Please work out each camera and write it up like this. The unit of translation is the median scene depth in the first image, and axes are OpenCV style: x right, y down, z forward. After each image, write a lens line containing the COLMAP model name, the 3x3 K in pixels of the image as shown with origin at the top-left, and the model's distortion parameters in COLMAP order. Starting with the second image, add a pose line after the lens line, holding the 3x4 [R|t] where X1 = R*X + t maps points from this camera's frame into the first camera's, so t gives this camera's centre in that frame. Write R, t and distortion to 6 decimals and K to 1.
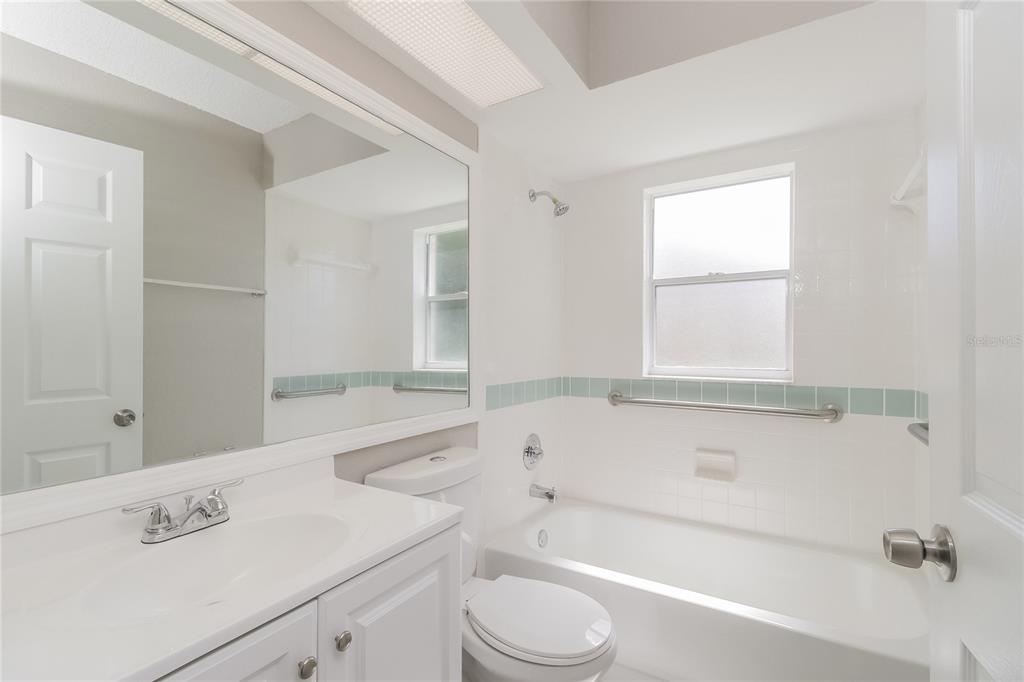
lens RADIAL K [[468.6, 0, 511.5], [0, 468.6, 342.2], [0, 0, 1]] dist [-0.000702, -0.000167]
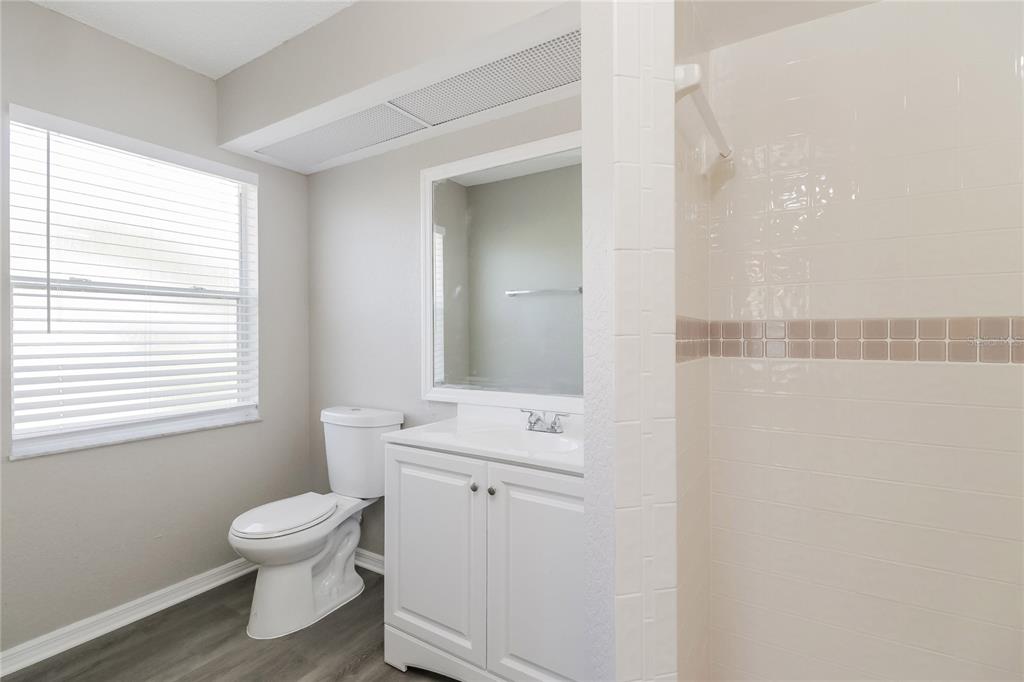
lens RADIAL K [[468.6, 0, 512.6], [0, 468.6, 337.9], [0, 0, 1]] dist [-0.000702, -0.000167]
pose [[-0.021234, 0.006546, -0.999753, 1.360859], [0.000555, 0.999978, 0.006535, 0.005067], [0.999774, -0.000416, -0.021237, 0.997910]]
